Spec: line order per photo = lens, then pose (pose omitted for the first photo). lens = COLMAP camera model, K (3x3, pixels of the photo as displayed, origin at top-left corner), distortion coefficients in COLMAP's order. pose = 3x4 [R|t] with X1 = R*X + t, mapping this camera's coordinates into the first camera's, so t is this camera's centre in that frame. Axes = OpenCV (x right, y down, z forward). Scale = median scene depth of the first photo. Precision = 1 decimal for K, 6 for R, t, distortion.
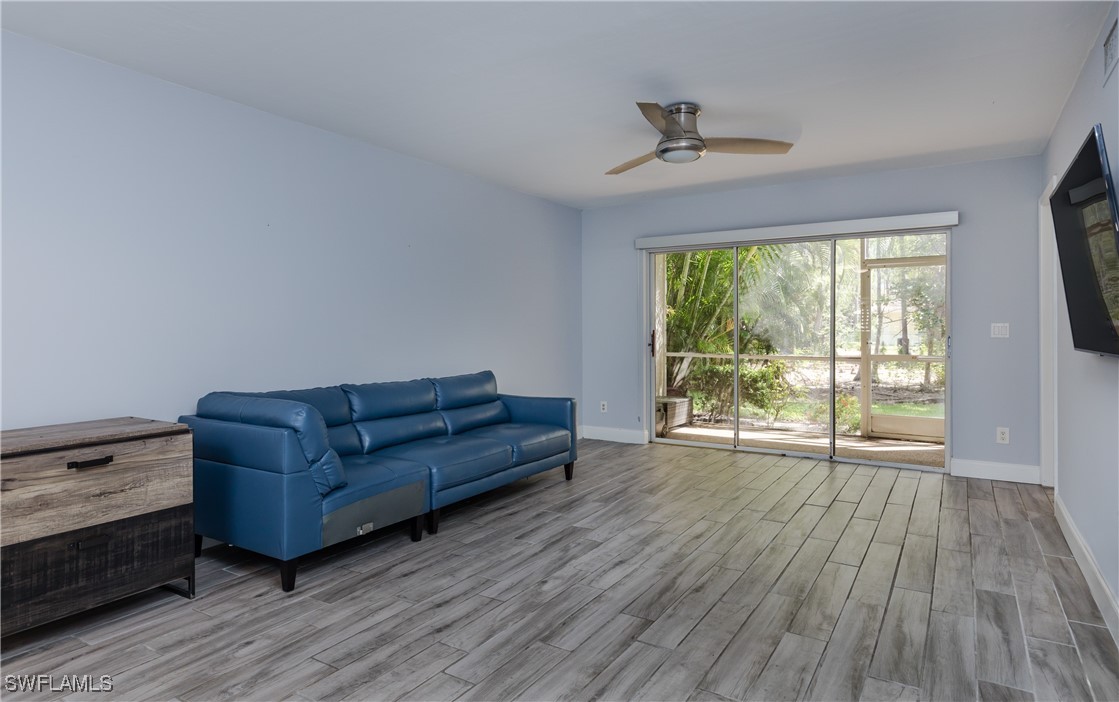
lens RADIAL K [[650.8, 0, 547.9], [0, 650.8, 320.3], [0, 0, 1]] dist [-0.002202, -0.000299]
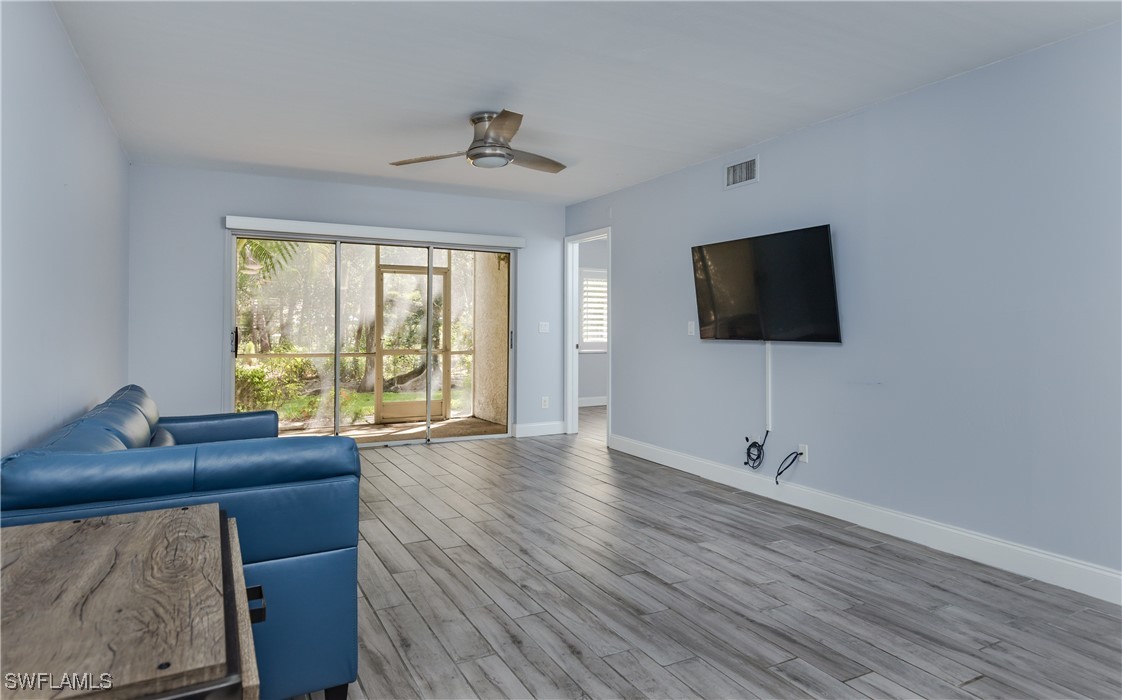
lens RADIAL K [[652.6, 0, 549.3], [0, 652.6, 319.3], [0, 0, 1]] dist [-0.002202, -0.000299]
pose [[0.501630, 0.006803, 0.865056, -0.876461], [-0.004786, 0.999976, -0.005089, 0.009387], [-0.865069, -0.001588, 0.501650, 0.507327]]
